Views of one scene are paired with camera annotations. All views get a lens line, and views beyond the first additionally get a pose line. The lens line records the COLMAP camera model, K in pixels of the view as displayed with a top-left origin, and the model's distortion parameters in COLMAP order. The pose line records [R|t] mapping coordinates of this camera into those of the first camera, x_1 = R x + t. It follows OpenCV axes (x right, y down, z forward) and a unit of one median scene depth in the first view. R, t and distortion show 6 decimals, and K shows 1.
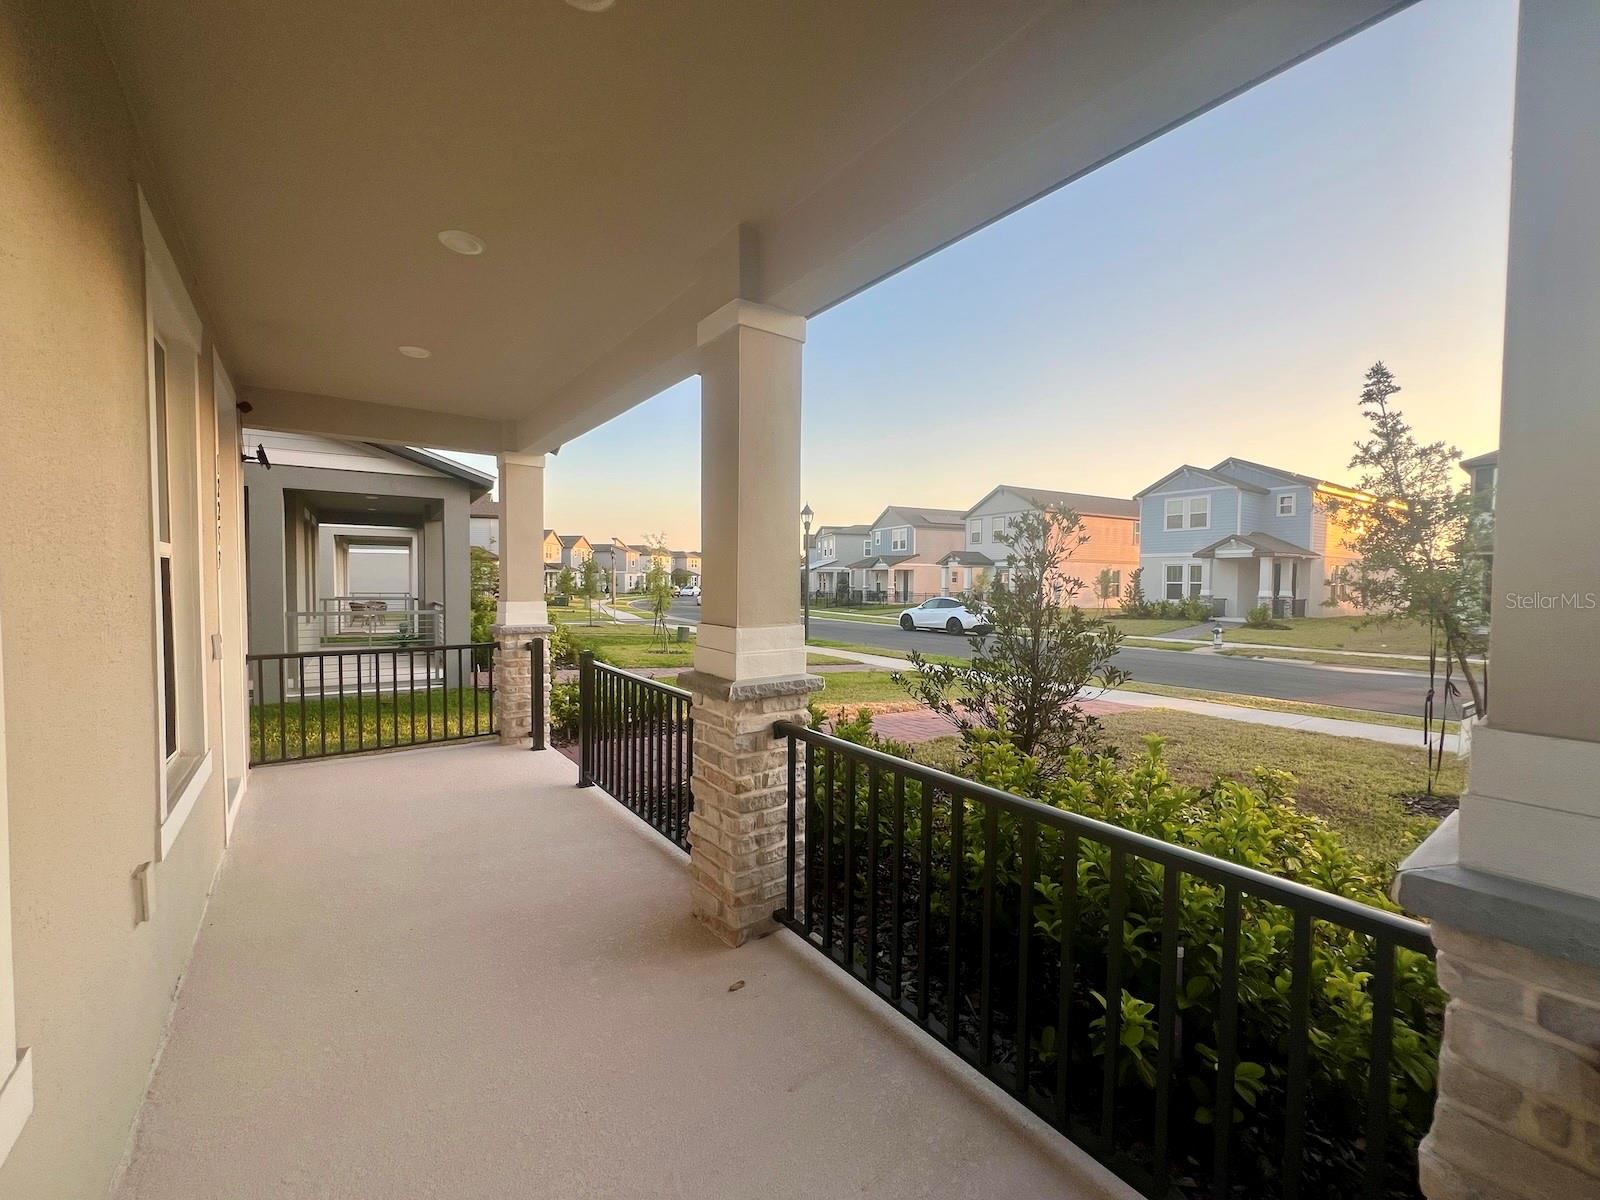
lens RADIAL K [[640.2, 0, 801.7], [0, 640.2, 597.1], [0, 0, 1]] dist [-0.003214, 0.000211]
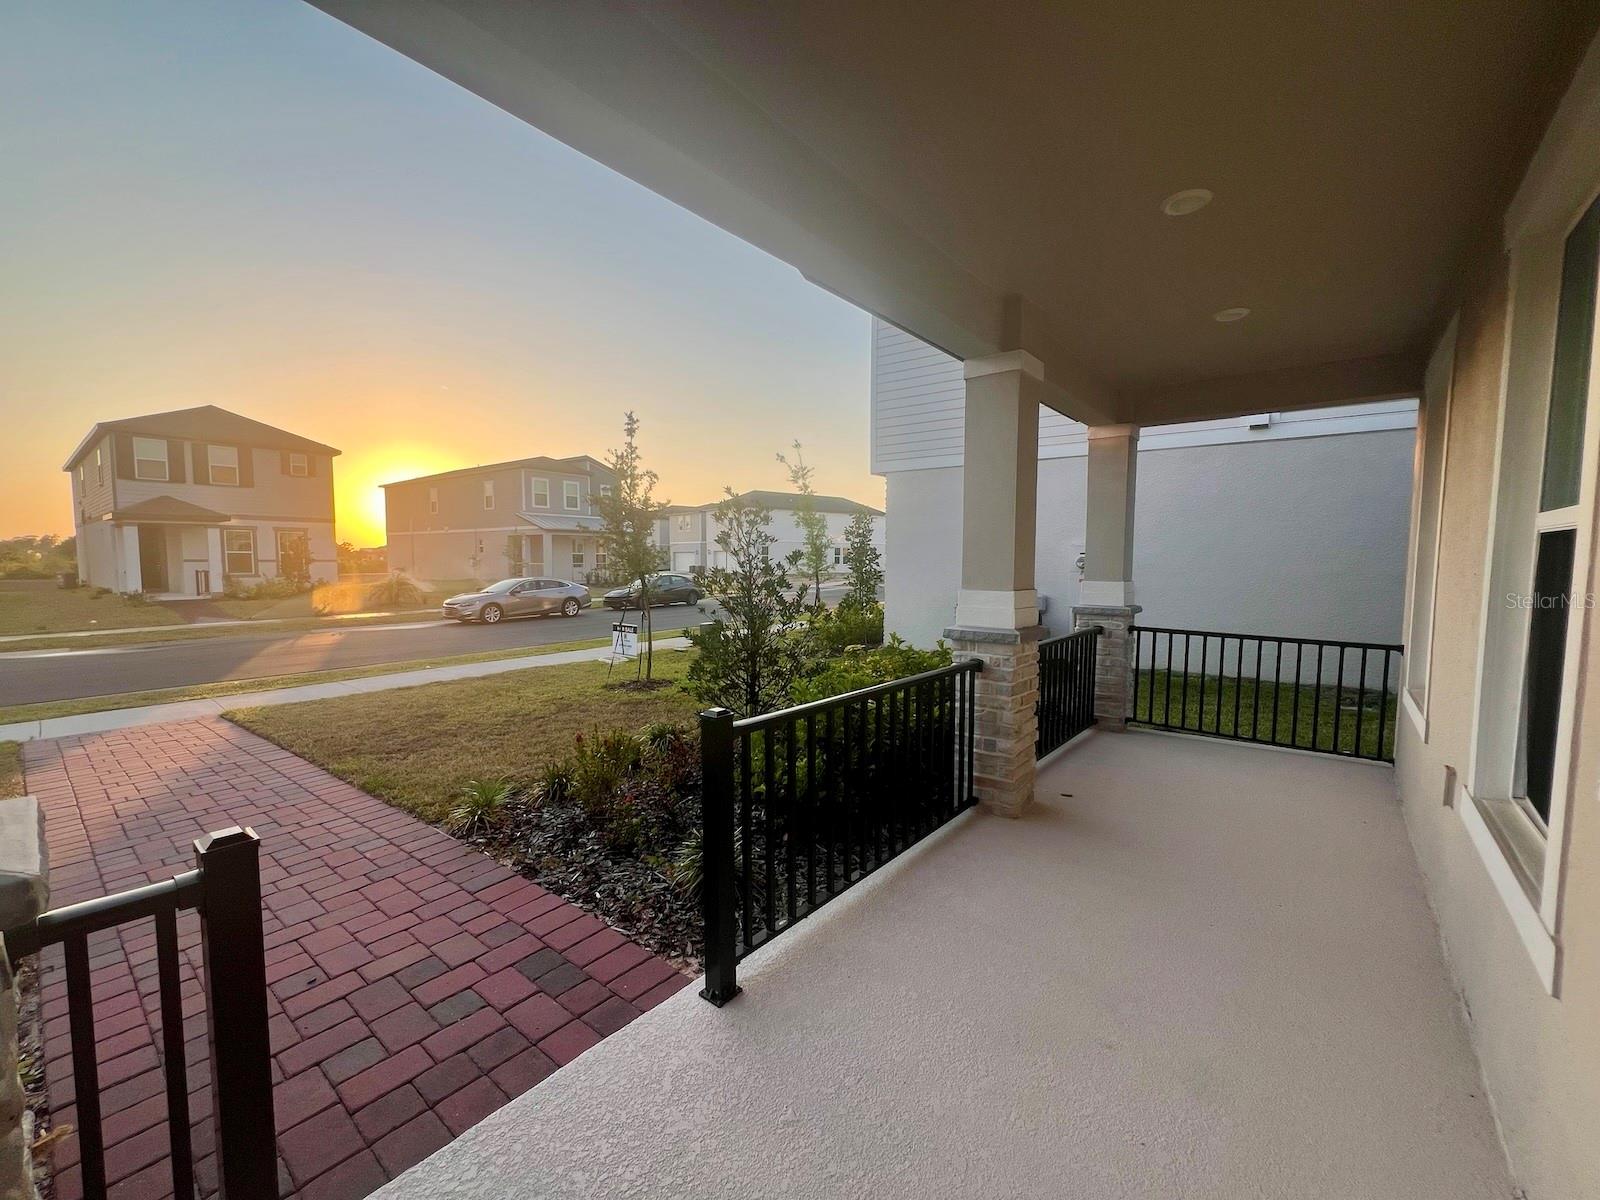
lens RADIAL K [[640.2, 0, 803.7], [0, 640.2, 602.8], [0, 0, 1]] dist [-0.003214, 0.000211]
pose [[-0.229644, -0.081652, 0.969844, -0.740063], [0.028771, 0.995470, 0.090622, -0.034084], [-0.972849, 0.048714, -0.226255, 0.971336]]
